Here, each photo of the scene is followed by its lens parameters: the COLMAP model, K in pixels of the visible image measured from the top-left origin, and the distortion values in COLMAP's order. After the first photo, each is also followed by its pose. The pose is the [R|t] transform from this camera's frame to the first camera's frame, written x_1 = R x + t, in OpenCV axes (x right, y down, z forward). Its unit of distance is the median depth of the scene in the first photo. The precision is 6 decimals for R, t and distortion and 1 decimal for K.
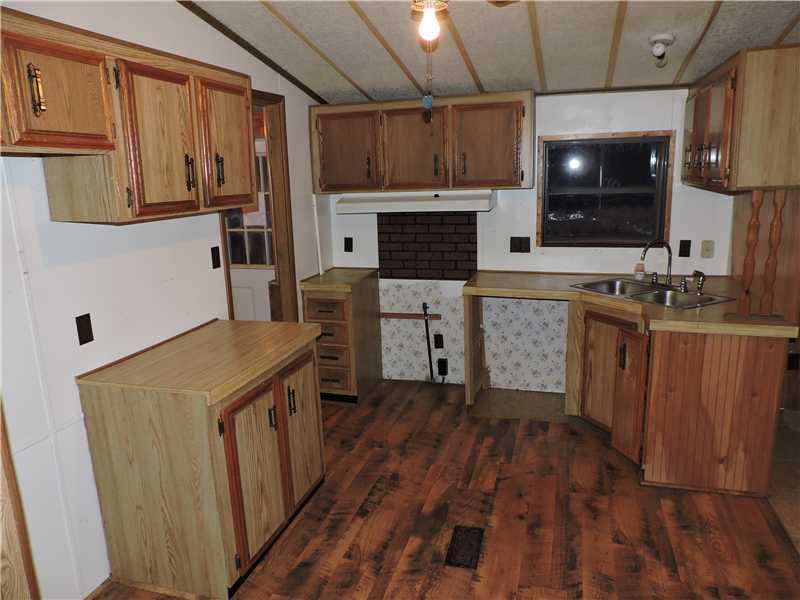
lens RADIAL K [[569.1, 0, 400.0], [0, 569.1, 300.0], [0, 0, 1]] dist [-0.008494, -0.009979]
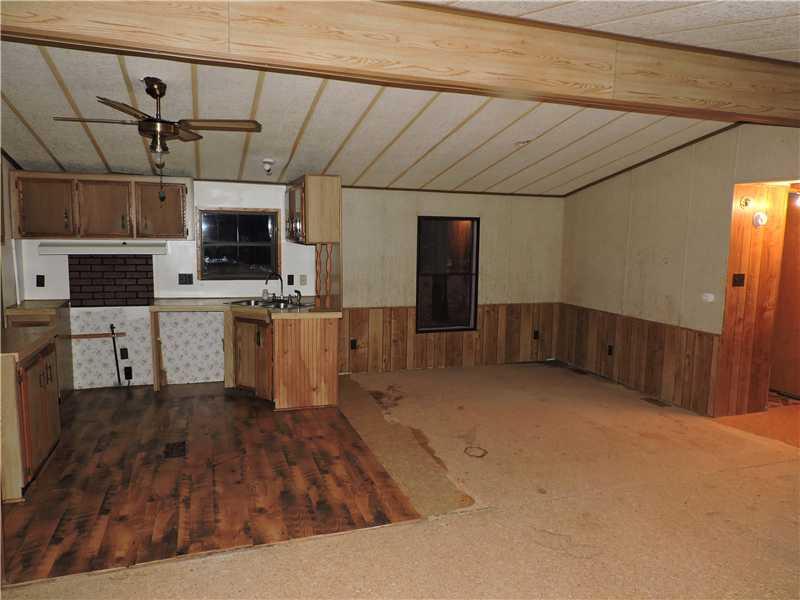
lens RADIAL K [[578.9, 0, 400.0], [0, 578.9, 300.0], [0, 0, 1]] dist [-0.017156, 0.002971]
pose [[0.812641, -0.021489, 0.582369, -0.220364], [0.083454, 0.993311, -0.079800, 0.128826], [-0.576759, 0.113449, 0.808999, -0.537853]]
